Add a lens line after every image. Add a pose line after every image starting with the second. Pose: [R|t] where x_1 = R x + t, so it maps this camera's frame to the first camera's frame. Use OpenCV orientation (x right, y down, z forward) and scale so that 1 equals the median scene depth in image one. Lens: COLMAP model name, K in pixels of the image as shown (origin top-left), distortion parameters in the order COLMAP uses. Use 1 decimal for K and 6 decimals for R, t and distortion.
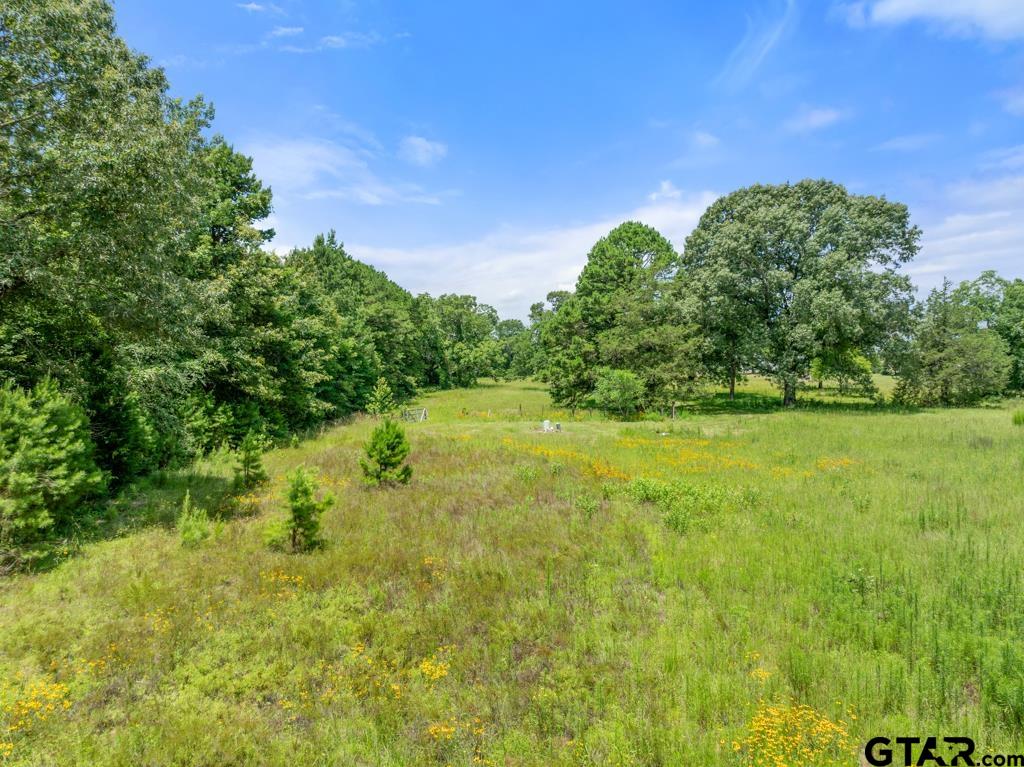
lens RADIAL K [[719.9, 0, 512.0], [0, 719.9, 383.5], [0, 0, 1]] dist [-0.038165, 0.003883]
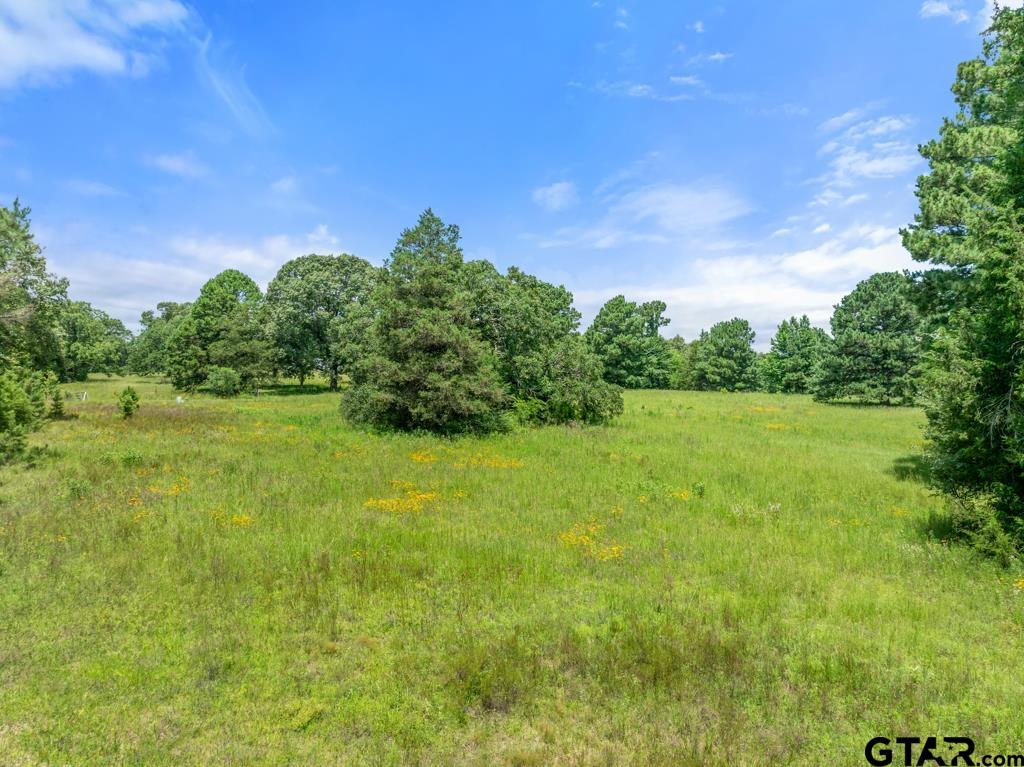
lens RADIAL K [[719.9, 0, 512.0], [0, 719.9, 383.5], [0, 0, 1]] dist [-0.038165, 0.003883]
pose [[0.856651, 0.002019, 0.515892, -0.108811], [-0.002545, 0.999997, 0.000313, 0.012582], [-0.515890, -0.001581, 0.856654, -0.618640]]
